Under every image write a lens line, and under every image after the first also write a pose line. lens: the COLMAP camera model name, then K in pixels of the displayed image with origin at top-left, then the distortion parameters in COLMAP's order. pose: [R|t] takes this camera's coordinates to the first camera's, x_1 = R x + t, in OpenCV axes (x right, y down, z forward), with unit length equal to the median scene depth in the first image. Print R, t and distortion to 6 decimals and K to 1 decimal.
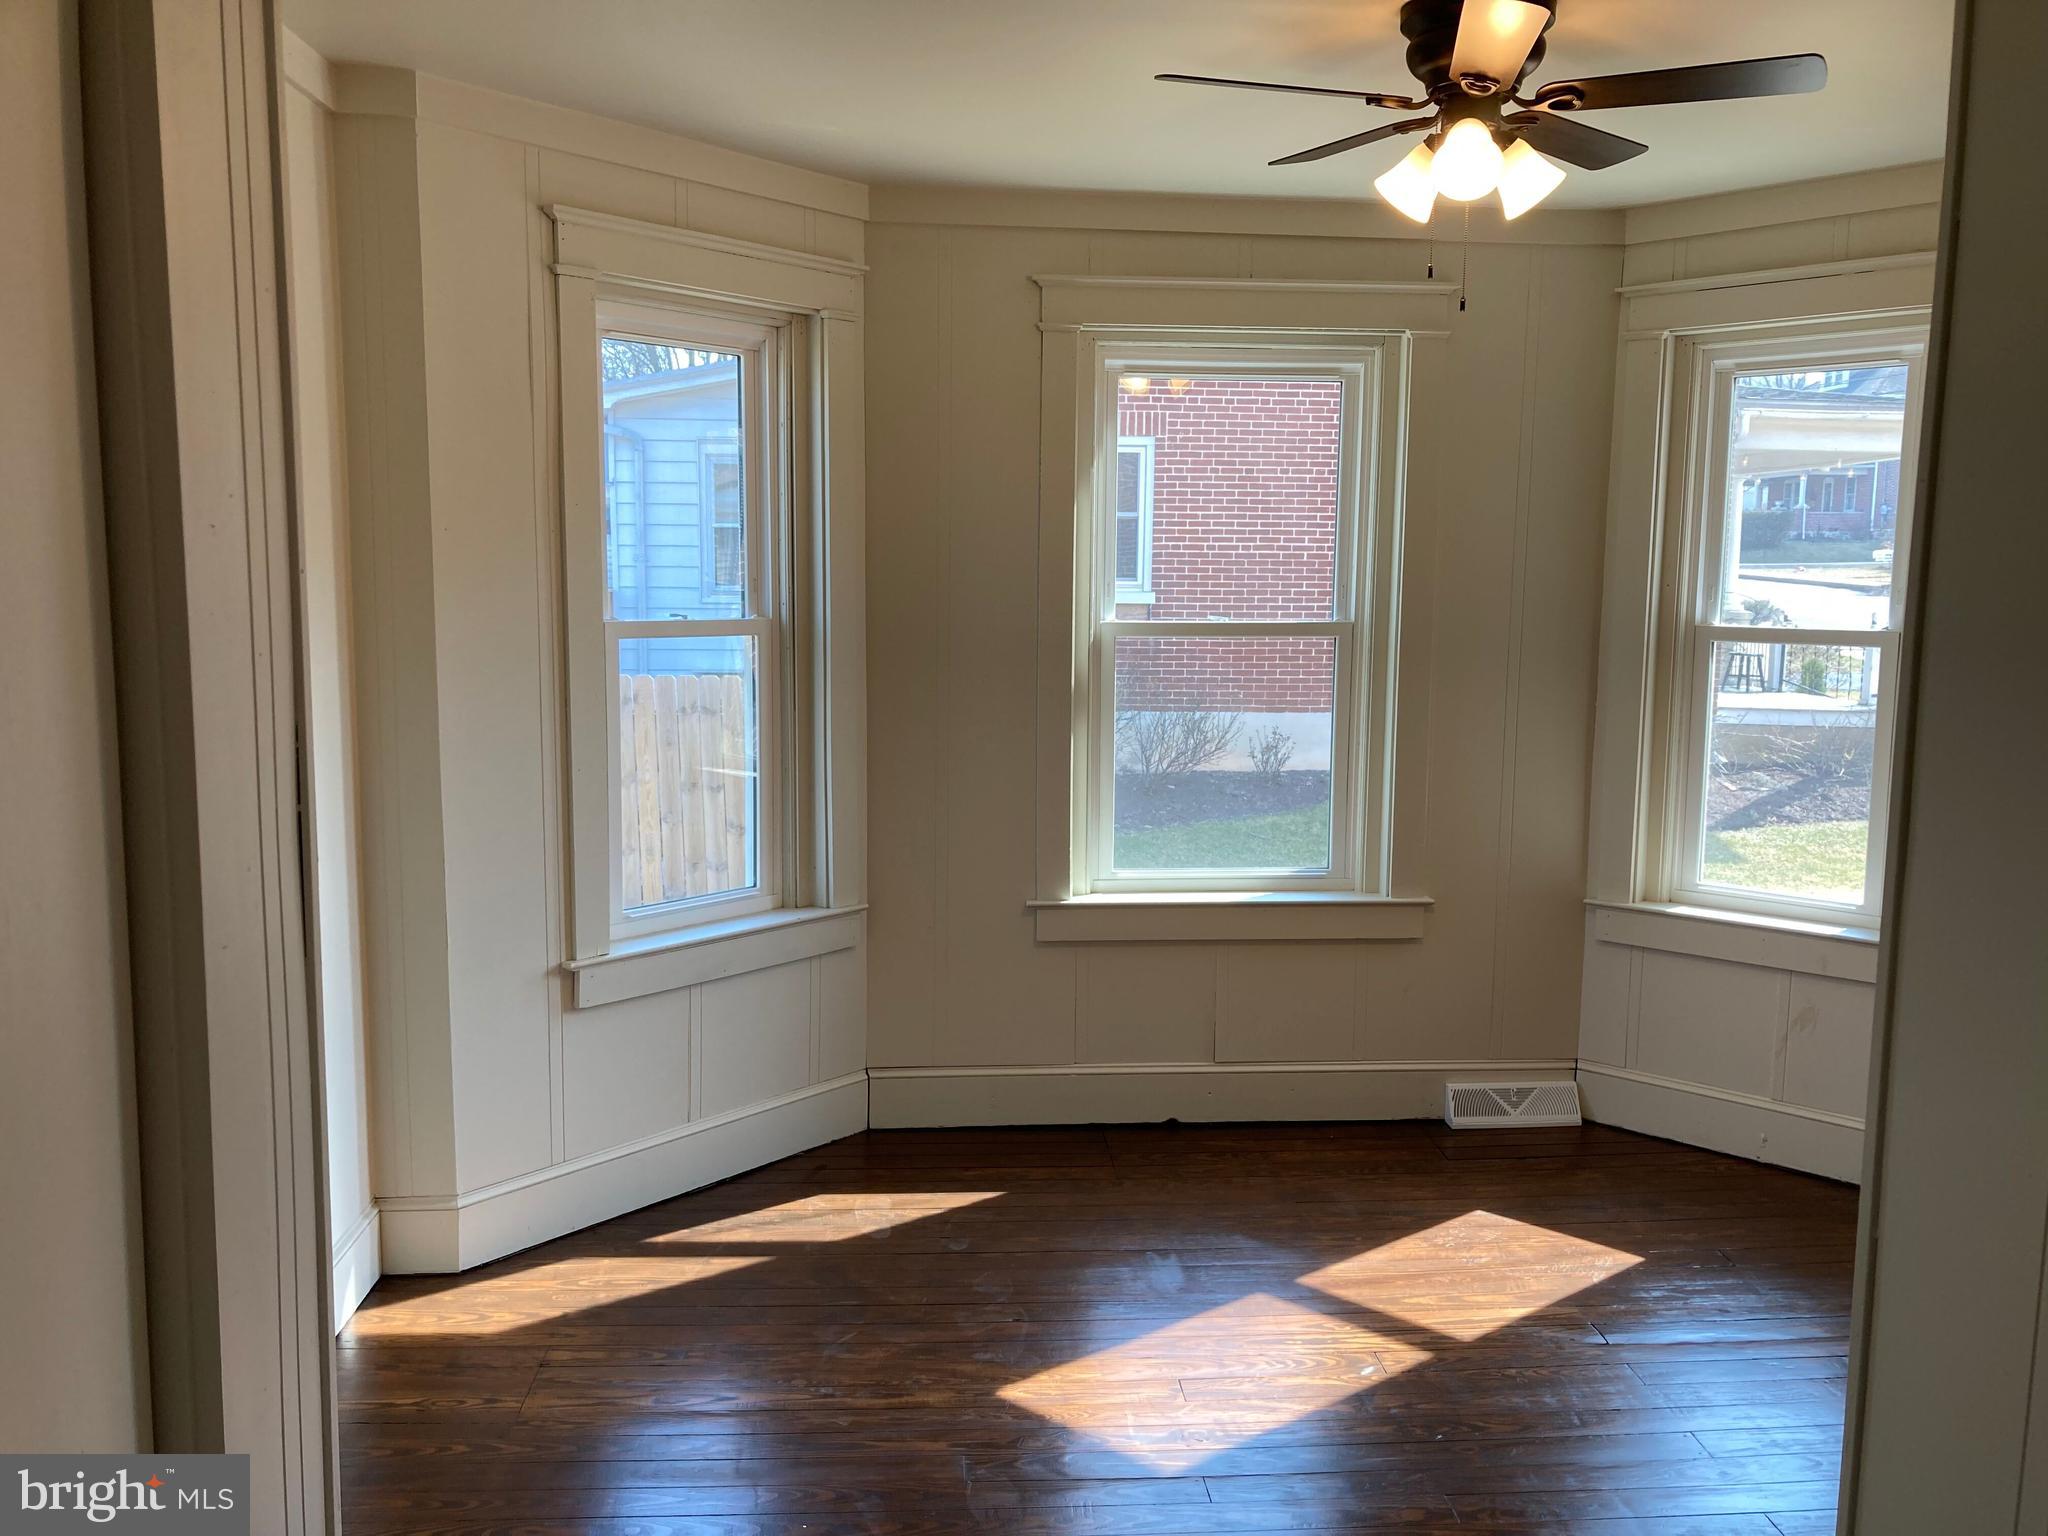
lens RADIAL K [[1685.2, 0, 1037.9], [0, 1685.2, 762.1], [0, 0, 1]] dist [0.038197, -0.032405]
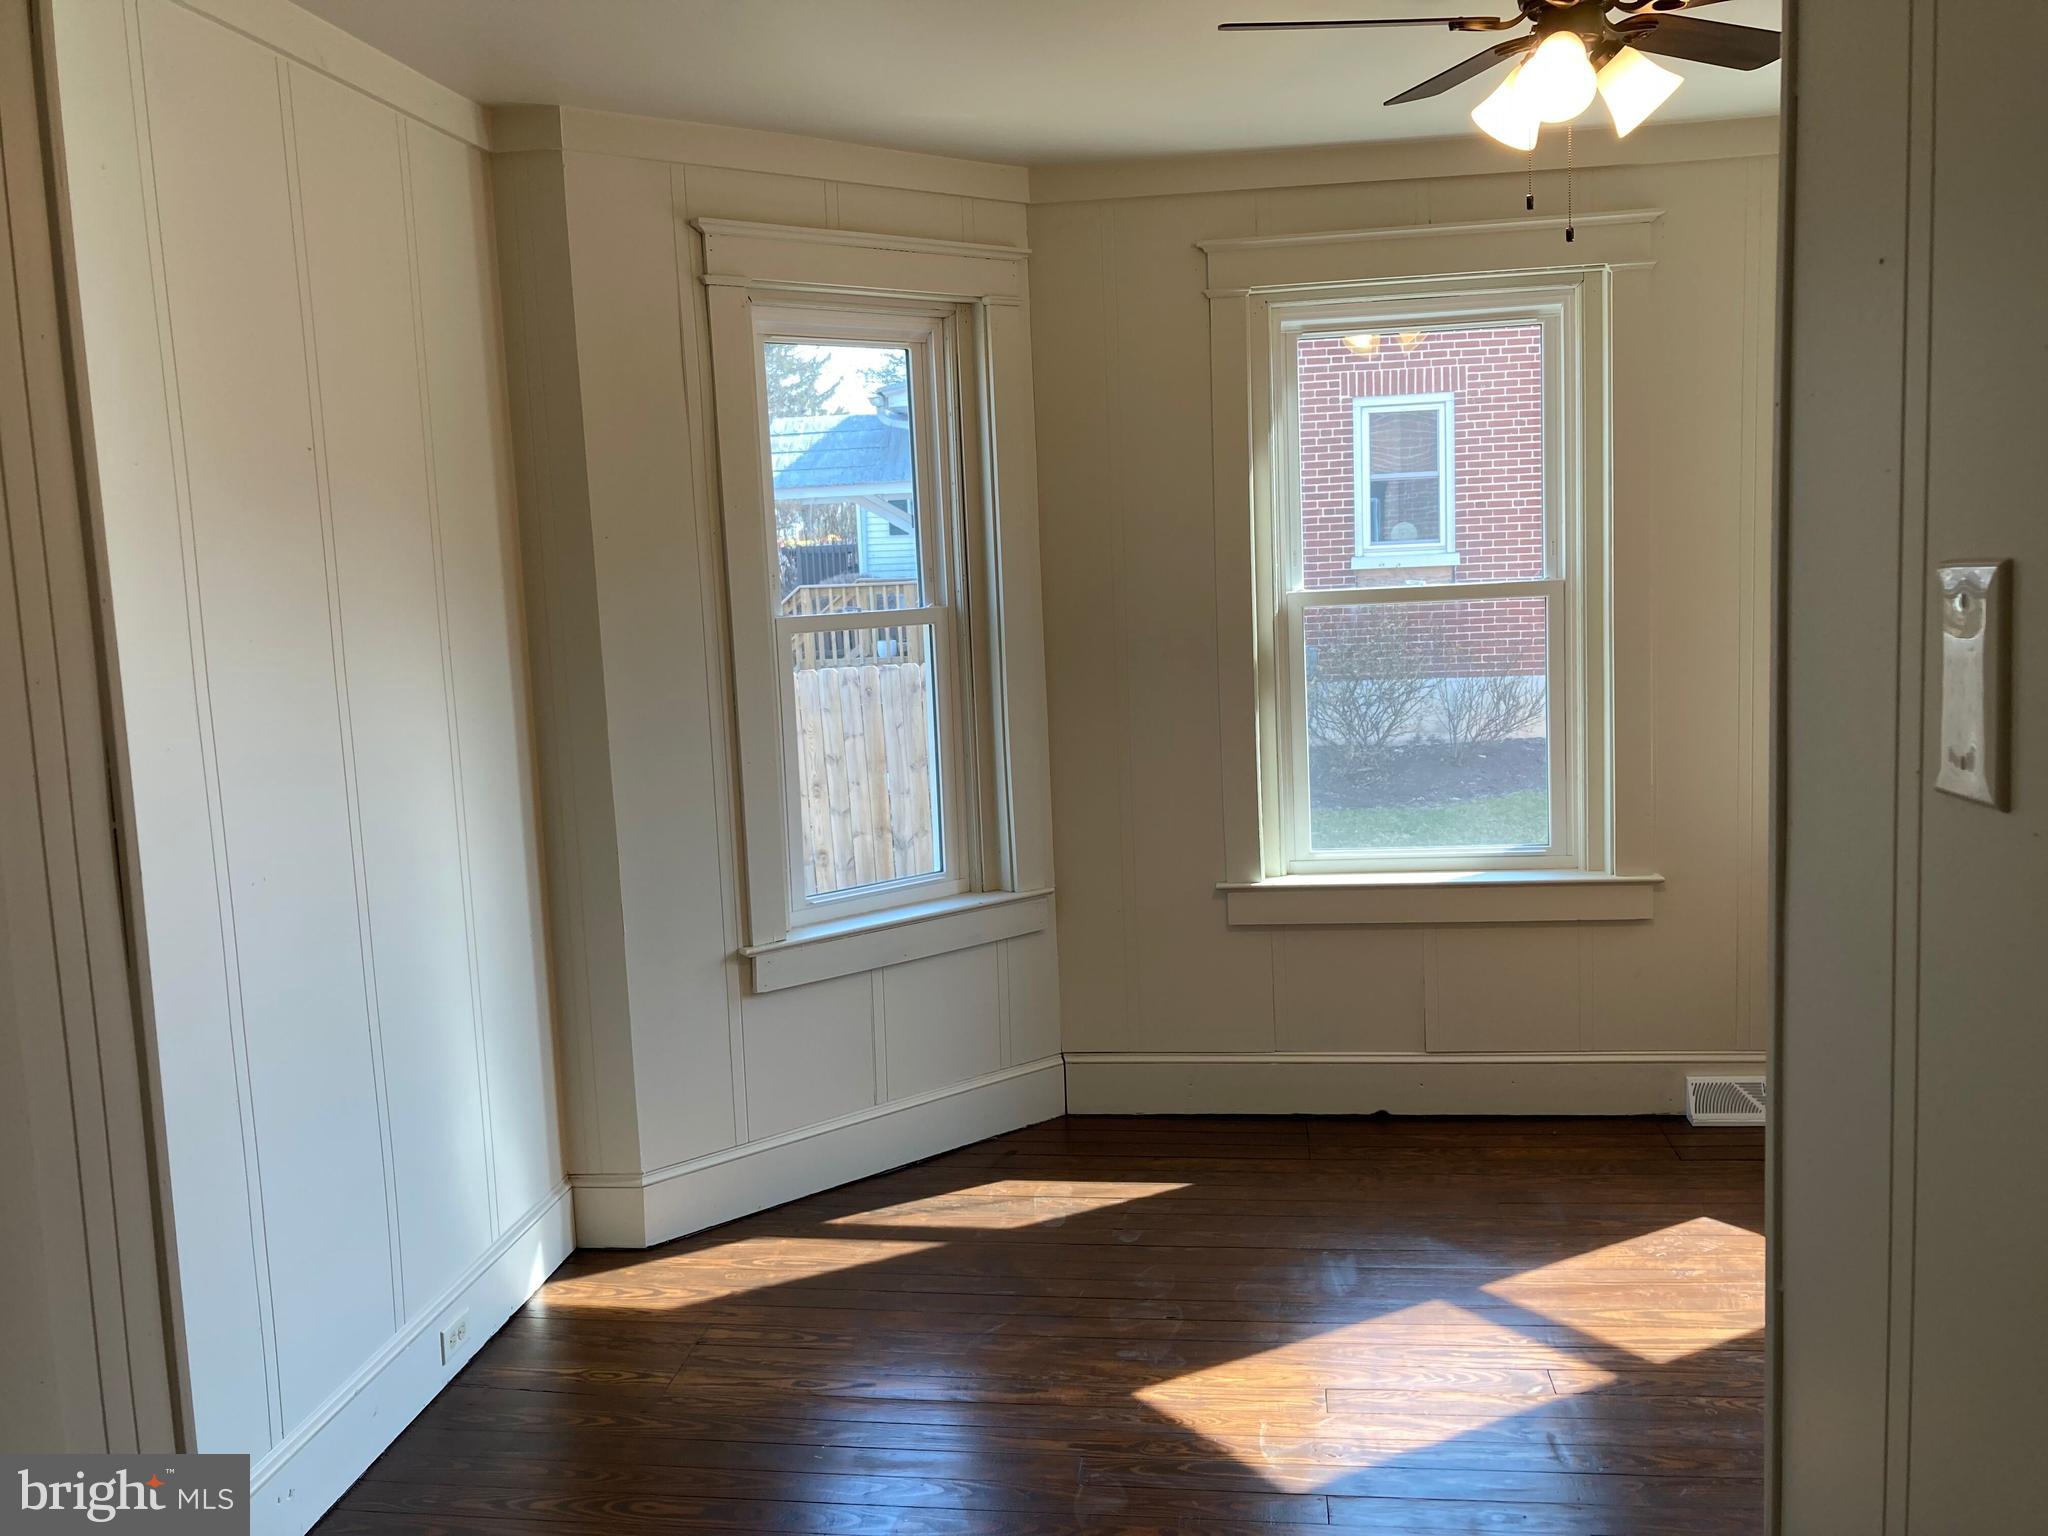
lens RADIAL K [[1685.2, 0, 1031.3], [0, 1685.2, 726.0], [0, 0, 1]] dist [0.038197, -0.032405]
pose [[0.977241, -0.031220, -0.209820, 0.099592], [0.029840, 0.999507, -0.009738, -0.002052], [0.210021, 0.003255, 0.977691, 0.025964]]
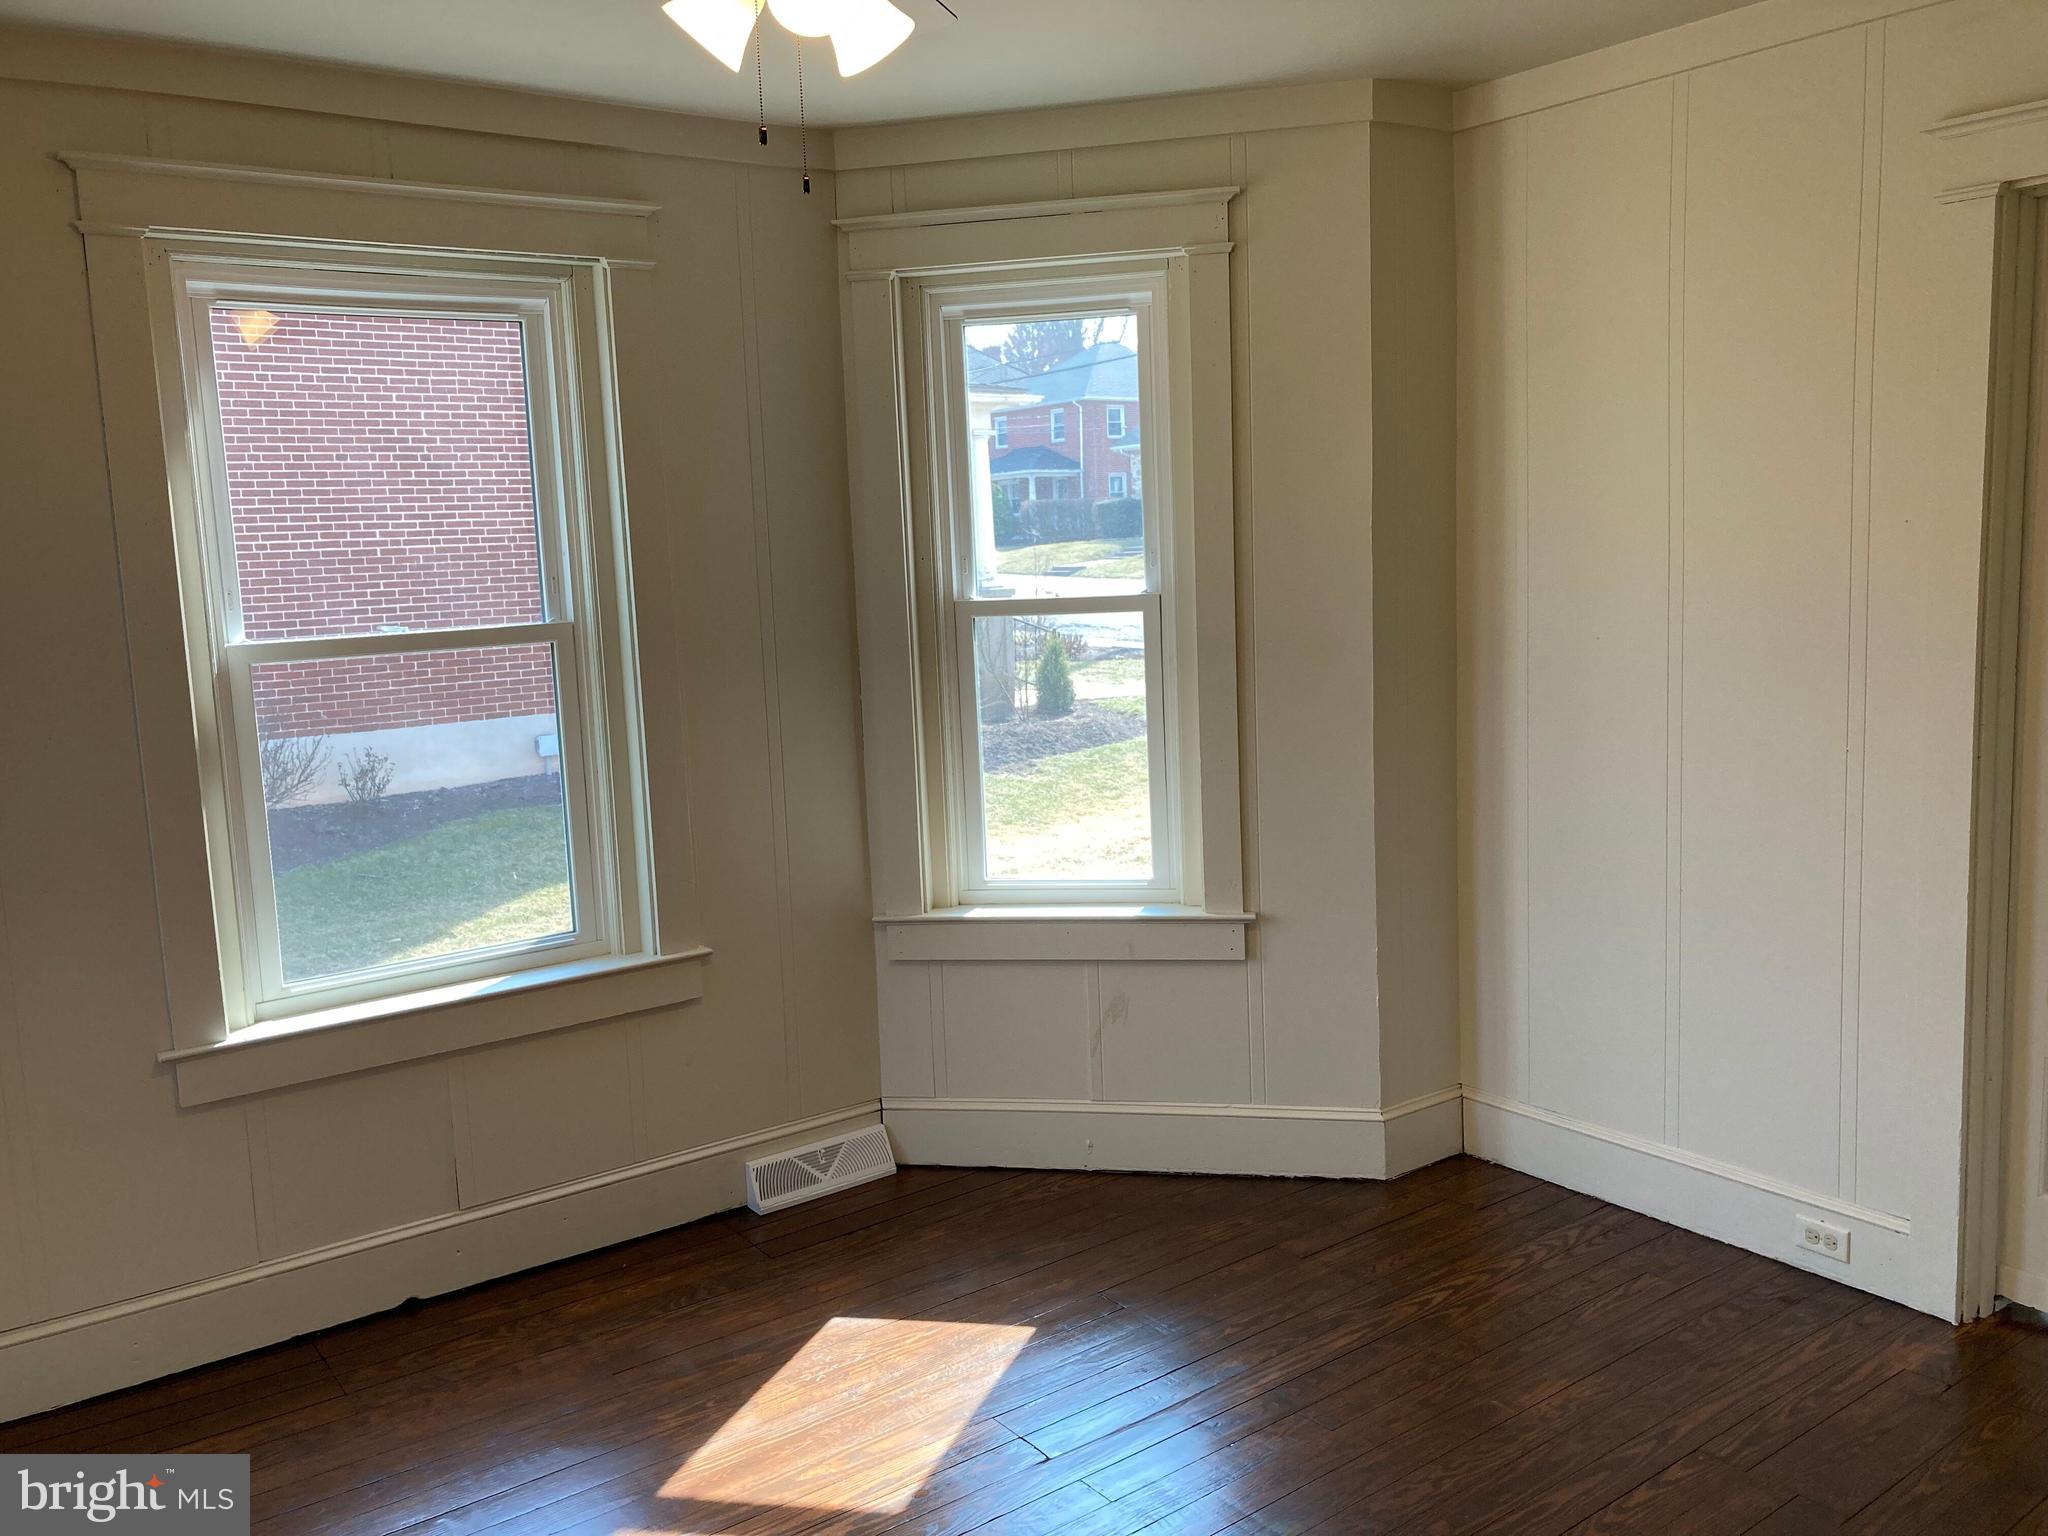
lens RADIAL K [[1685.2, 0, 1042.0], [0, 1685.2, 747.1], [0, 0, 1]] dist [0.038197, -0.032405]
pose [[0.850782, -0.110352, 0.513803, -0.045149], [0.111770, 0.993332, 0.028267, -0.023584], [-0.513496, 0.033378, 0.857443, 0.212769]]
